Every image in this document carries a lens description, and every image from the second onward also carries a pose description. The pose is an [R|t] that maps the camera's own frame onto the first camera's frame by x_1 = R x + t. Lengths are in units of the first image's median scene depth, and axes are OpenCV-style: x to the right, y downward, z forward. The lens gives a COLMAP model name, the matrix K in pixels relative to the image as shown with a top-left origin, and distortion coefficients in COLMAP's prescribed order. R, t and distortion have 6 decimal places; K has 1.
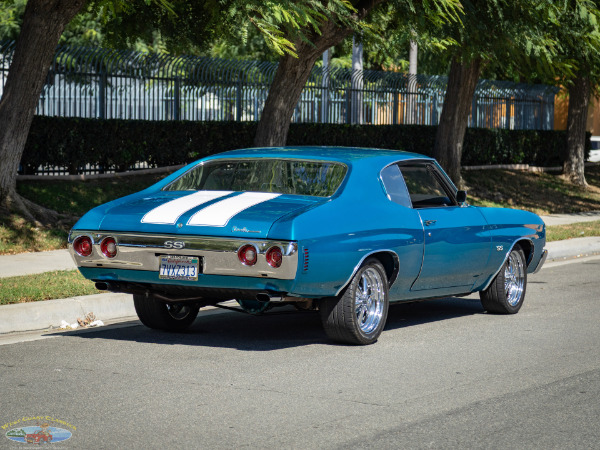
lens RADIAL K [[1385.5, 0, 300.0], [0, 1385.5, 225.0], [0, 0, 1]] dist [-0.077227, 0.161097]
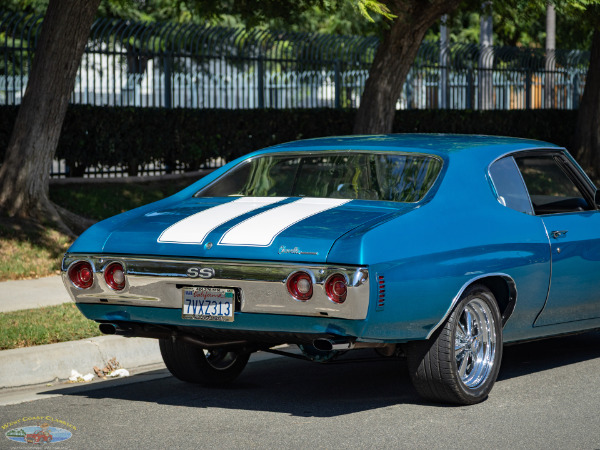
lens RADIAL K [[1617.1, 0, 300.0], [0, 1617.1, 225.0], [0, 0, 1]] dist [-0.051351, -0.008547]
pose [[0.997116, -0.015791, -0.074229, 0.022162], [0.015552, 0.999872, -0.003799, -0.006011], [0.074279, 0.002634, 0.997234, 0.143422]]
